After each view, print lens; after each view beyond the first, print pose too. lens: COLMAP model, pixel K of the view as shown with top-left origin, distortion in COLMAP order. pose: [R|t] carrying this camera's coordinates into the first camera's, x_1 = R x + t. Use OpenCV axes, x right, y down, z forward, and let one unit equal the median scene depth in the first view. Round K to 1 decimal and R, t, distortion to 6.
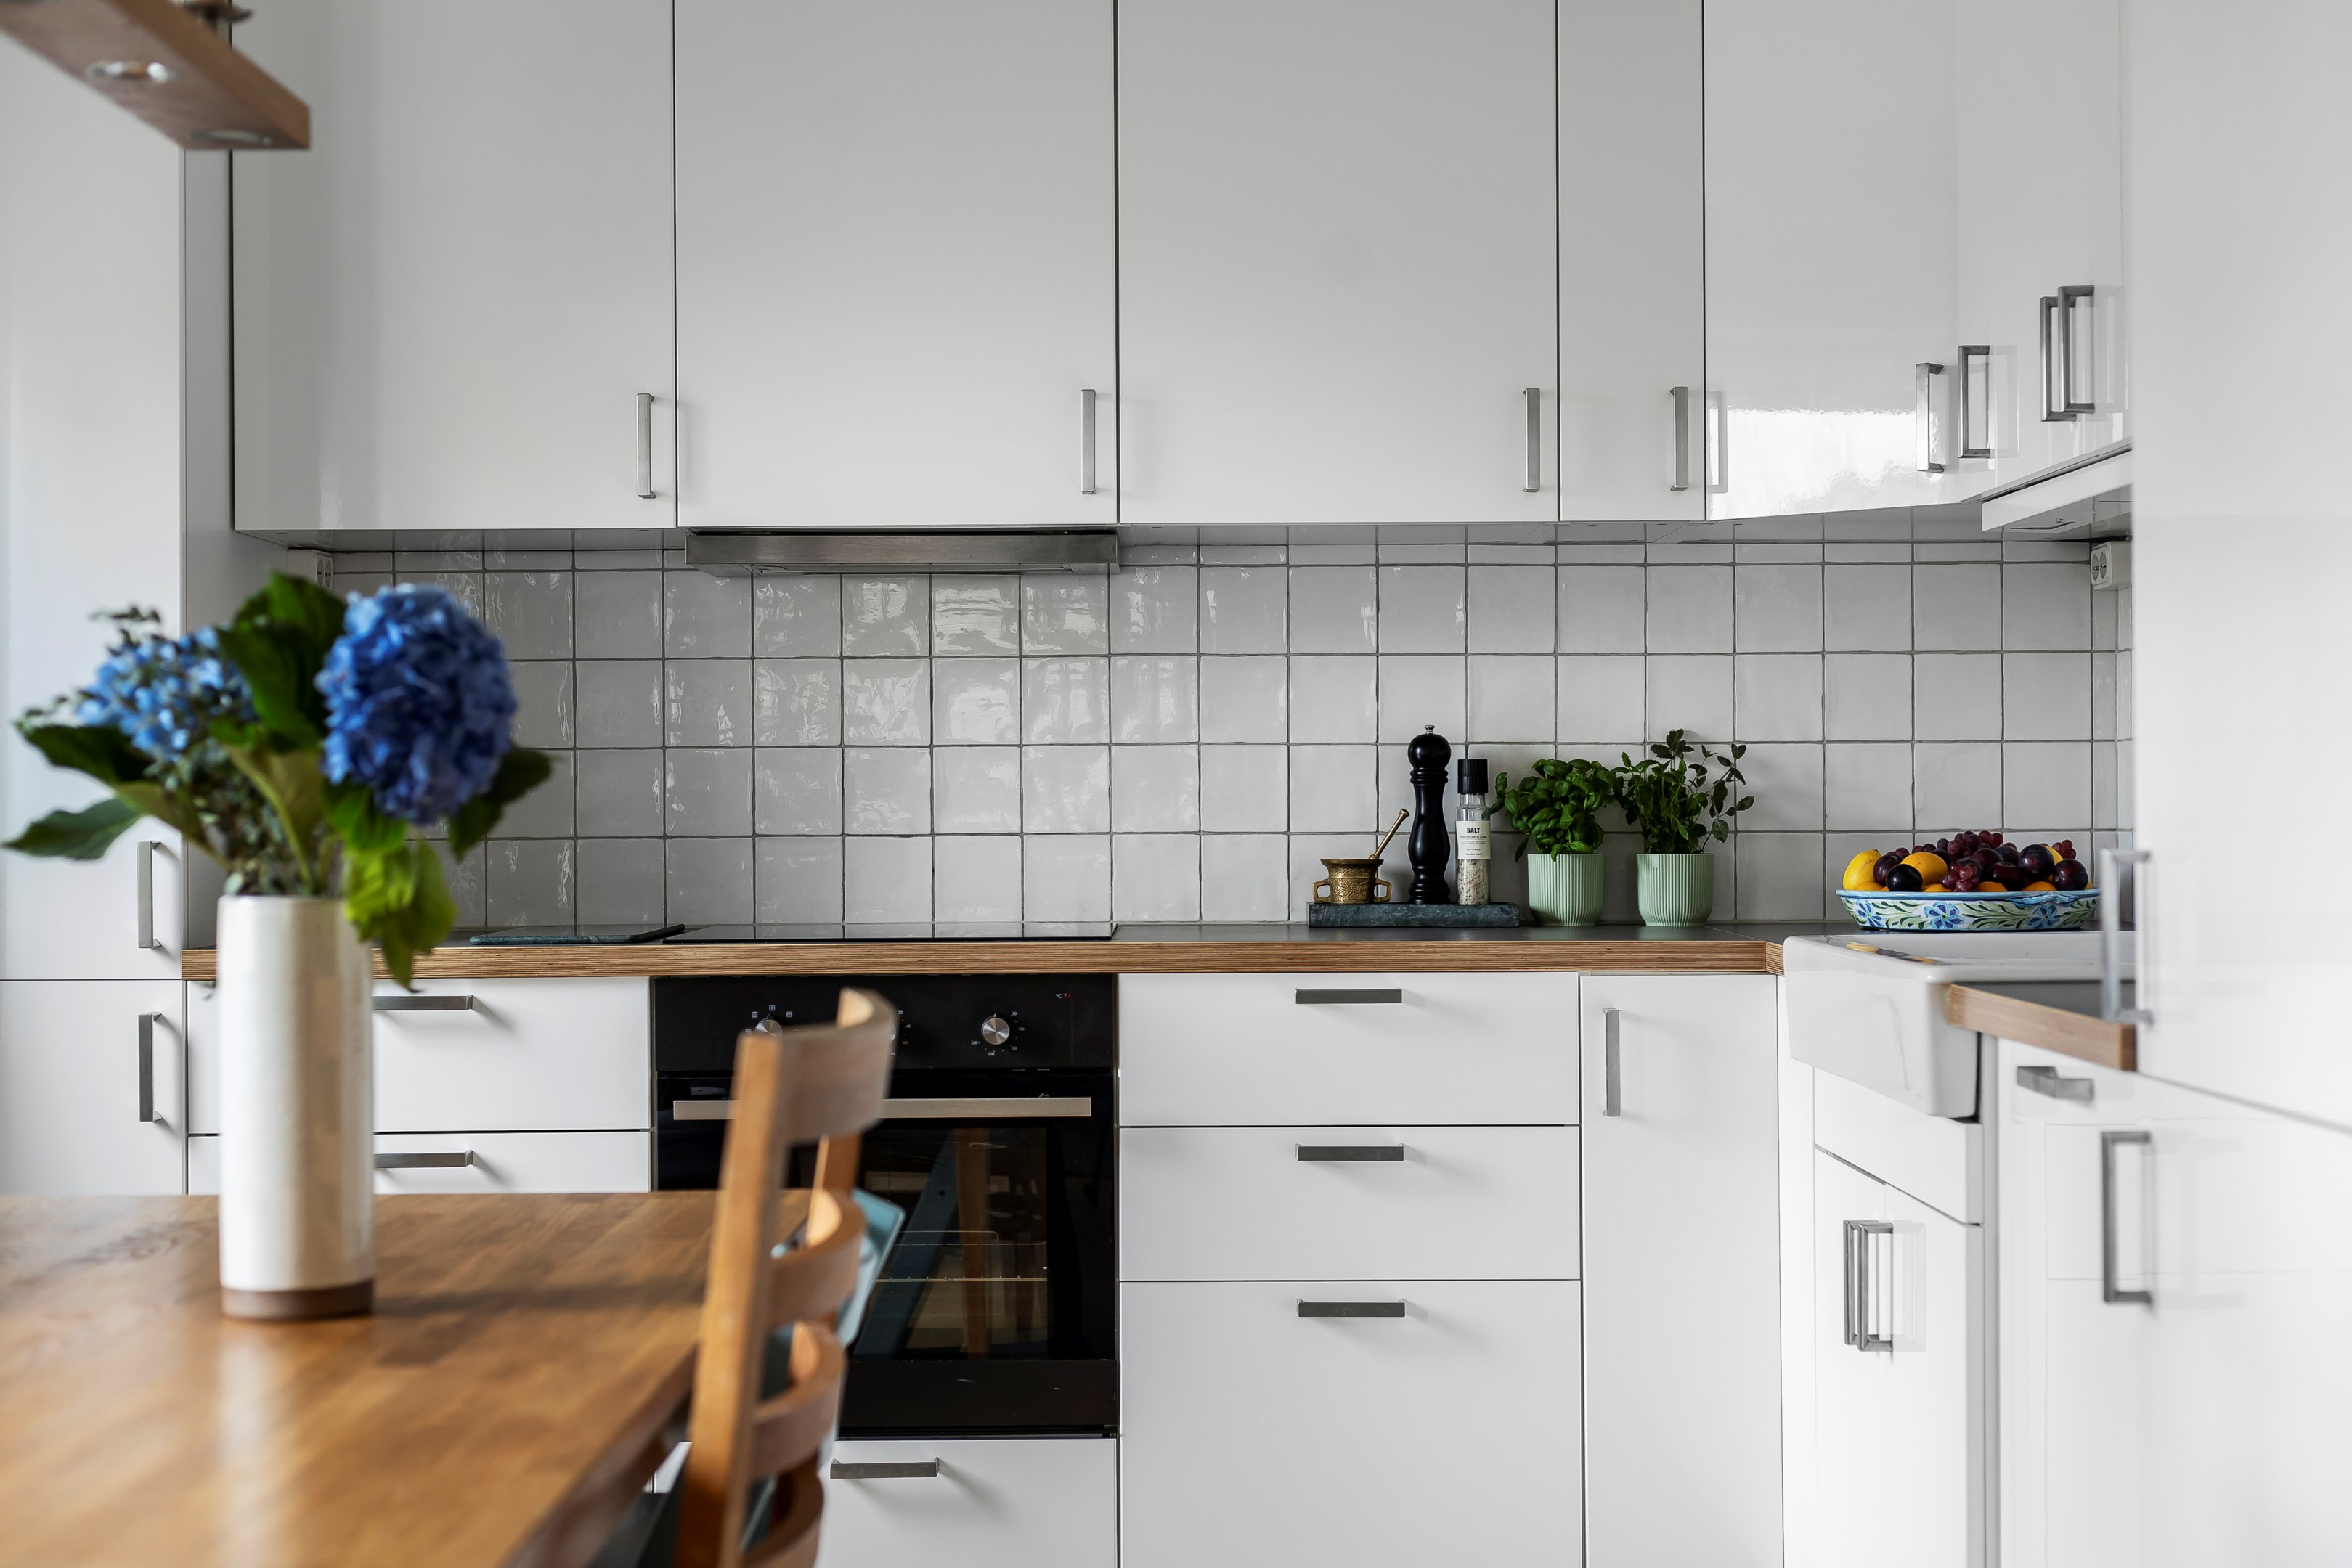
lens RADIAL K [[3403.5, 0, 1176.0], [0, 3403.5, 784.0], [0, 0, 1]] dist [-0.018714, 0.005810]
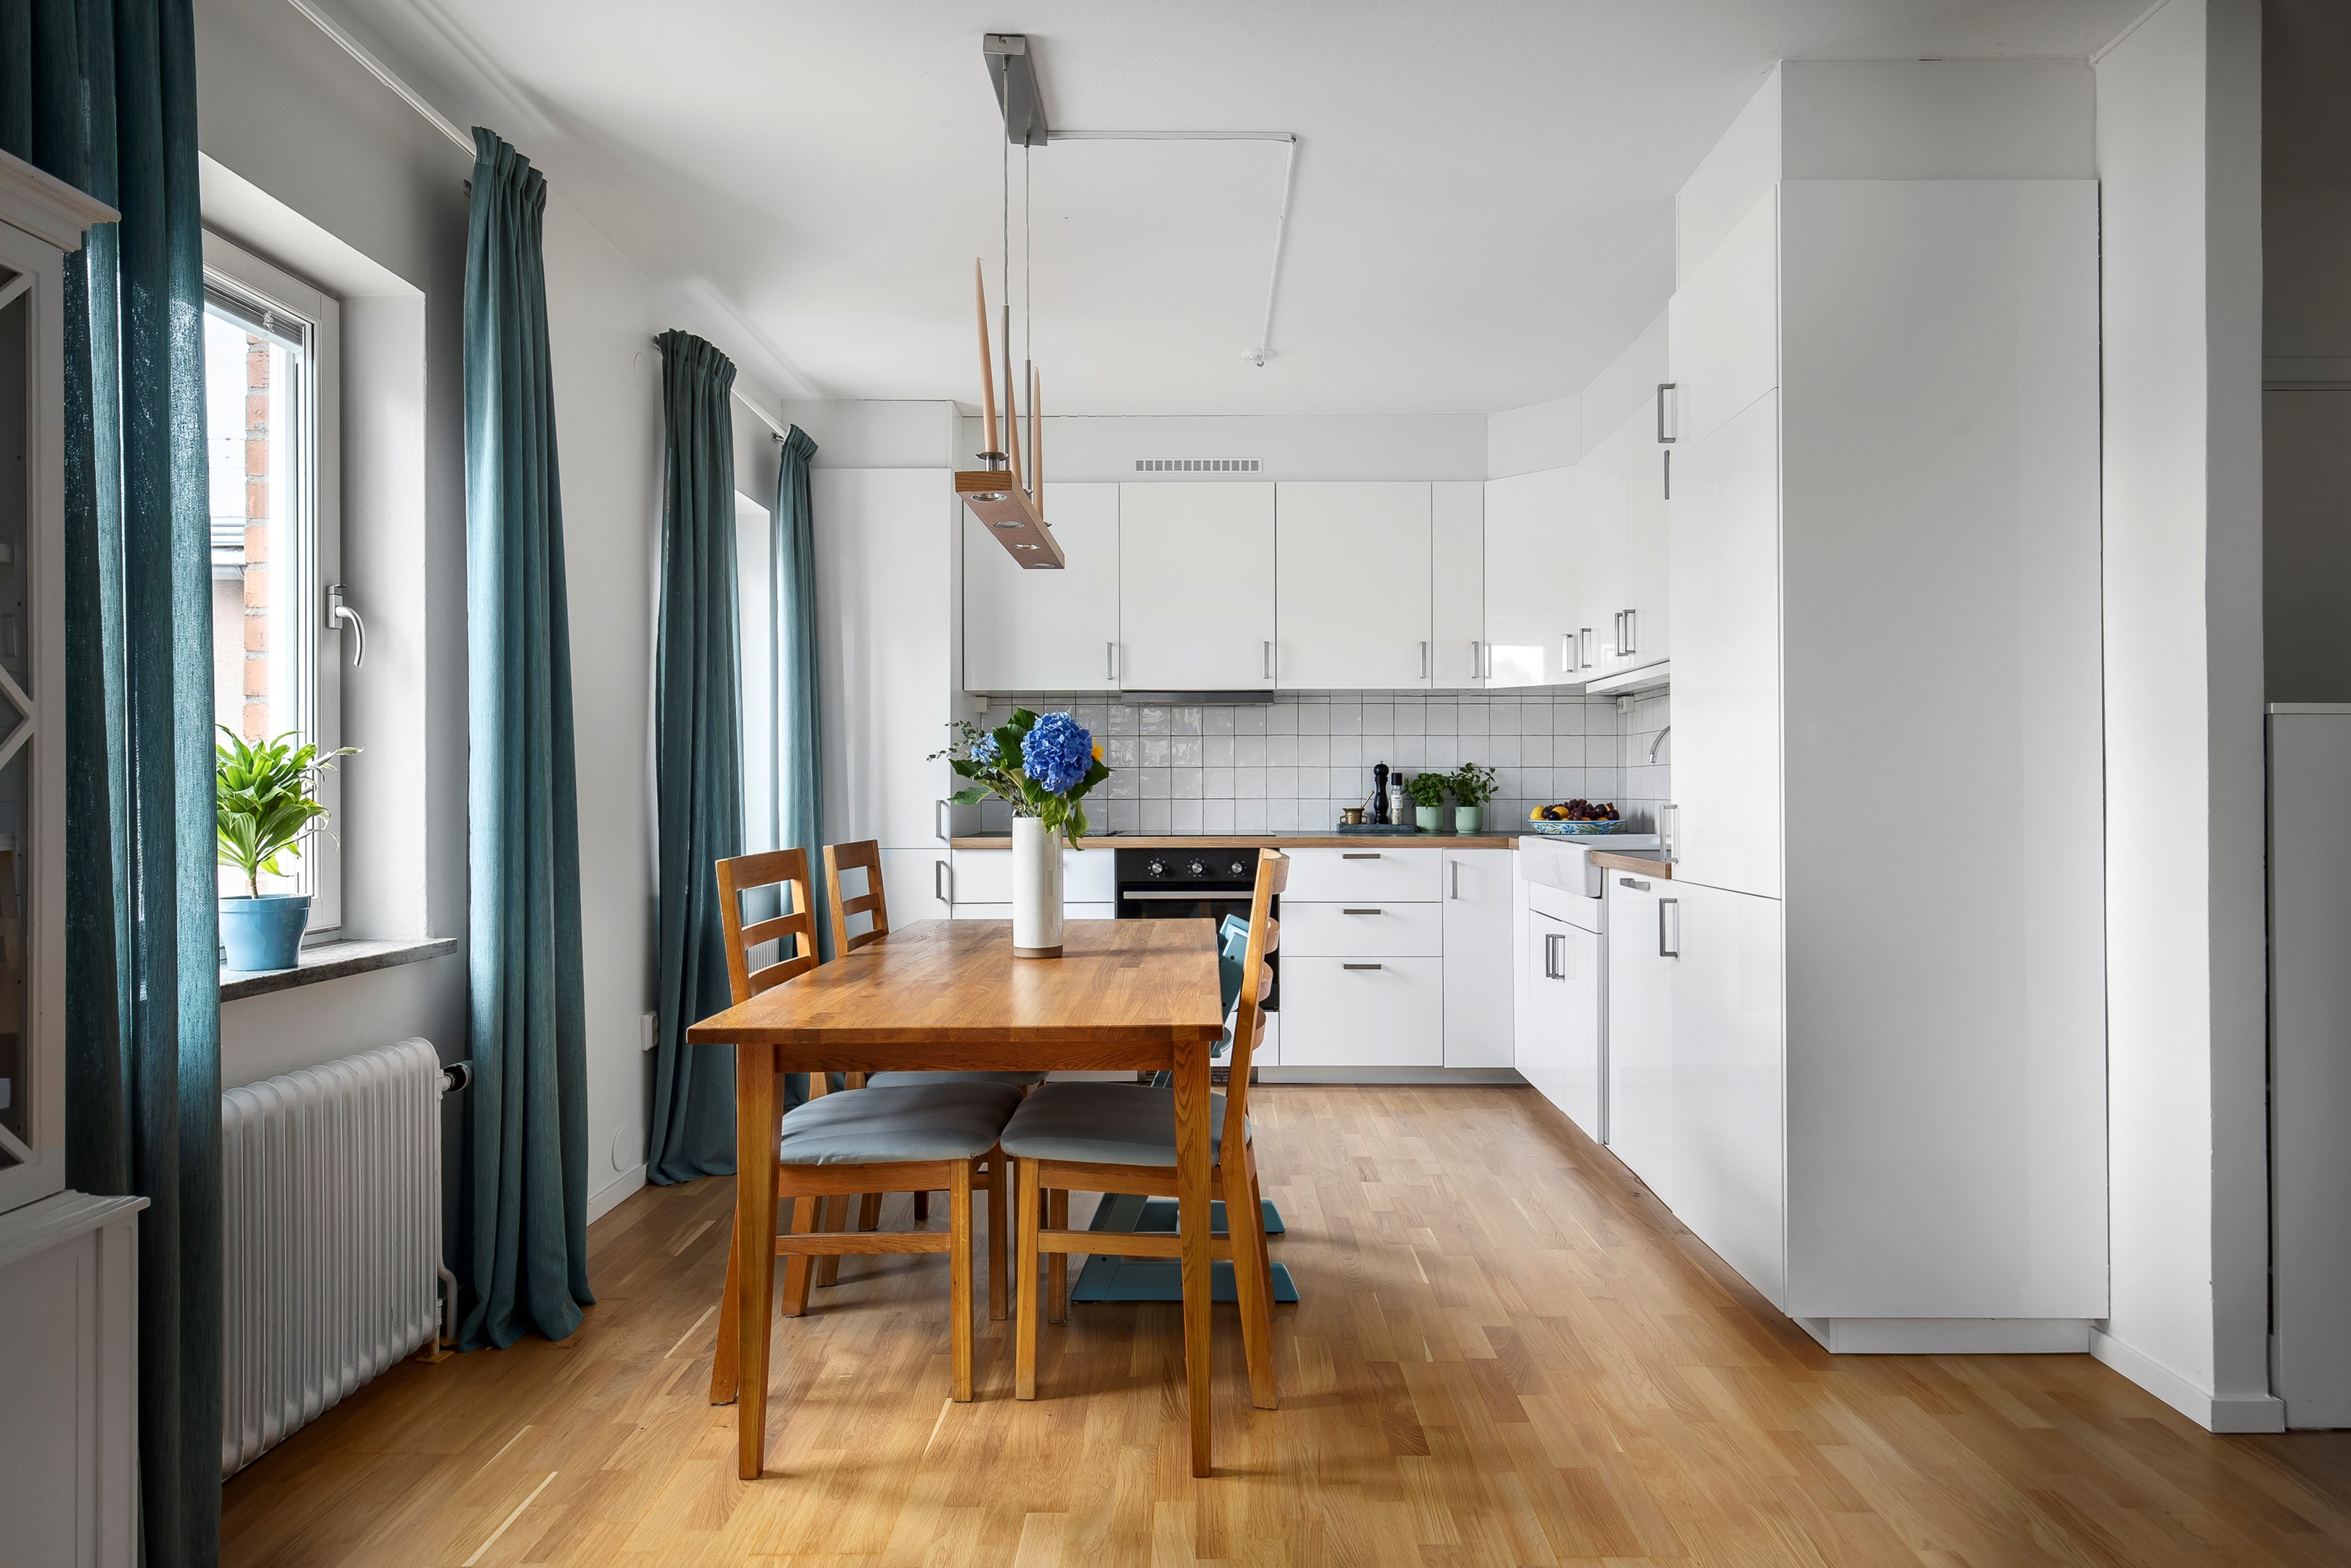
lens RADIAL K [[1306.5, 0, 1205.6], [0, 1306.5, 779.1], [0, 0, 1]] dist [0.004553, 0.000764]
pose [[0.999980, 0.003734, -0.005093, -0.068394], [-0.003745, 0.999991, -0.002187, 0.000838], [0.005084, 0.002207, 0.999985, -0.084374]]
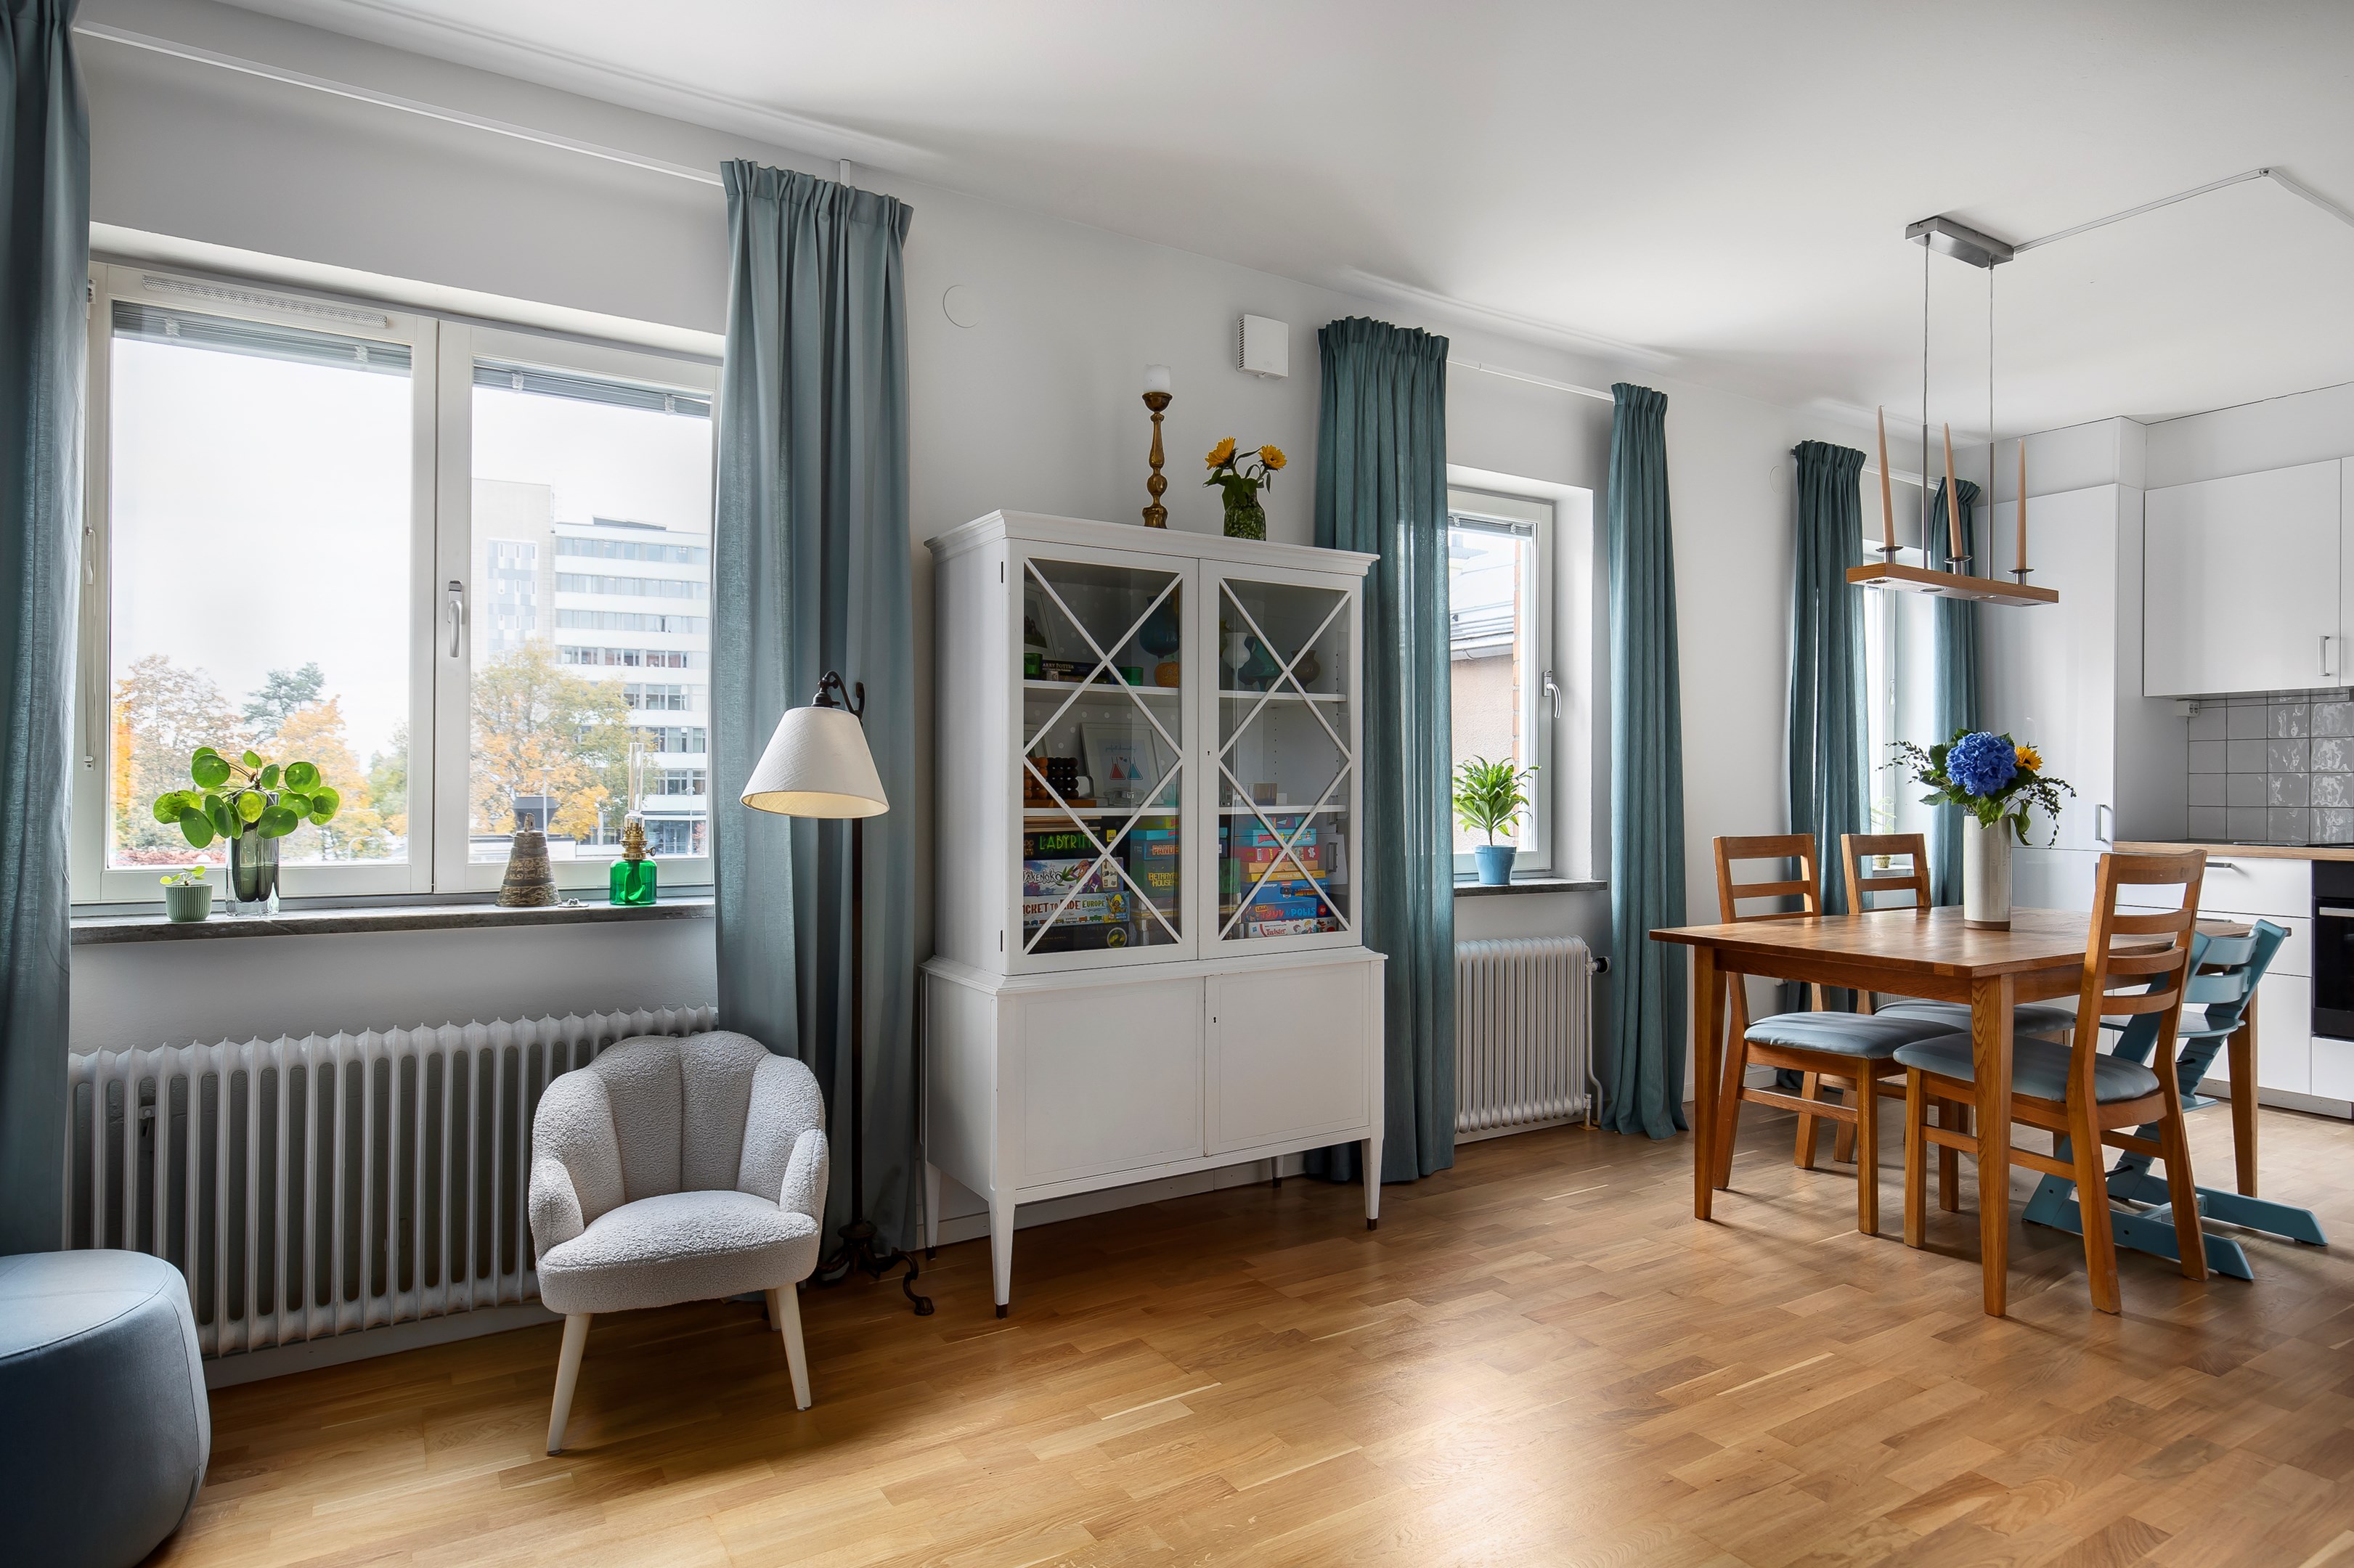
lens RADIAL K [[1308.1, 0, 1207.2], [0, 1308.1, 779.1], [0, 0, 1]] dist [0.004553, 0.000764]
pose [[0.535075, 0.006584, -0.844779, 0.230459], [-0.007296, 0.999968, 0.003172, -0.002798], [0.844773, 0.004466, 0.535106, -0.250104]]
